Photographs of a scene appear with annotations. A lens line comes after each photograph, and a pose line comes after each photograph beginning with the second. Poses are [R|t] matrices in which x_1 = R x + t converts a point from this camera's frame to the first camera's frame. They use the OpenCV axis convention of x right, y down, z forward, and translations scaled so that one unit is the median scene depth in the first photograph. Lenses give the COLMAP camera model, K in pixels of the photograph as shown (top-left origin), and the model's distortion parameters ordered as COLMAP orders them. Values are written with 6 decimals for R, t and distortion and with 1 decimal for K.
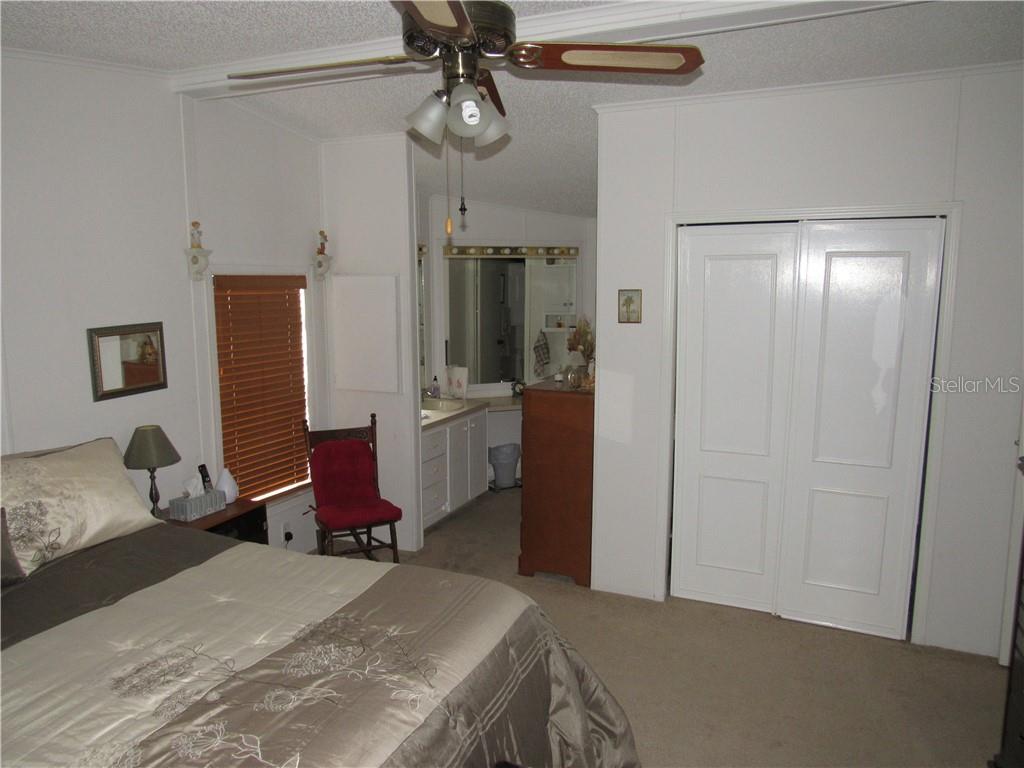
lens RADIAL K [[721.0, 0, 510.9], [0, 721.0, 385.5], [0, 0, 1]] dist [-0.005341, -0.003835]
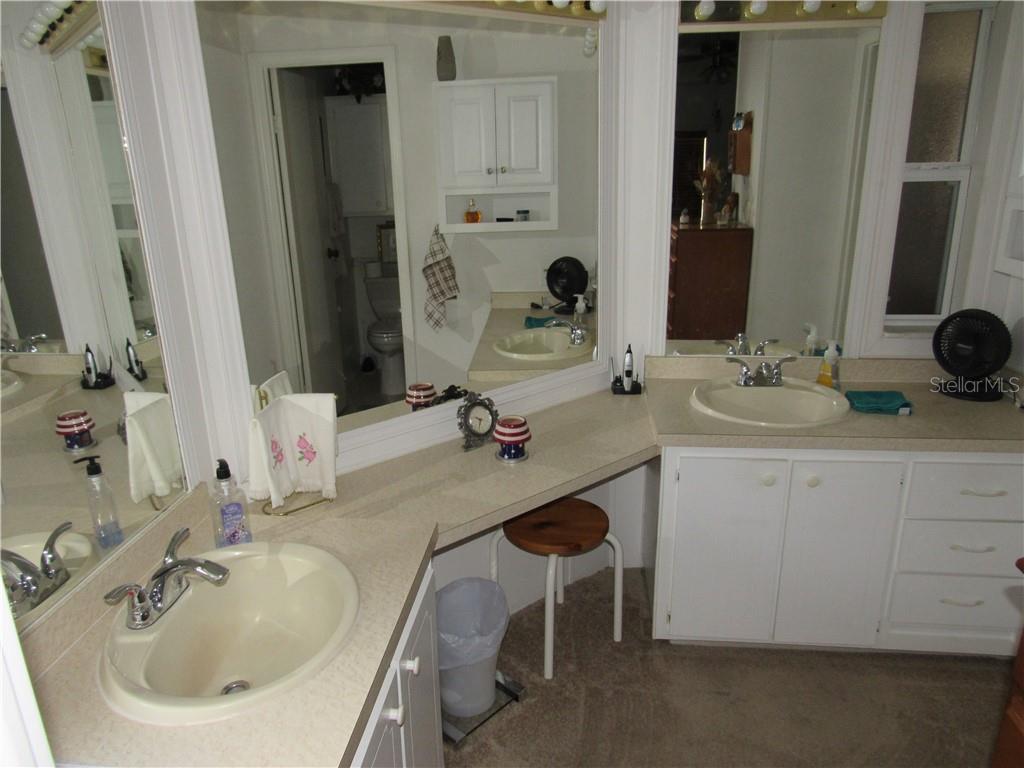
lens RADIAL K [[721.0, 0, 516.2], [0, 721.0, 383.9], [0, 0, 1]] dist [-0.005341, -0.003835]
pose [[0.951158, -0.112704, 0.287395, -0.054620], [0.062712, 0.982104, 0.177589, -0.057871], [-0.302267, -0.150893, 0.941205, 0.526800]]
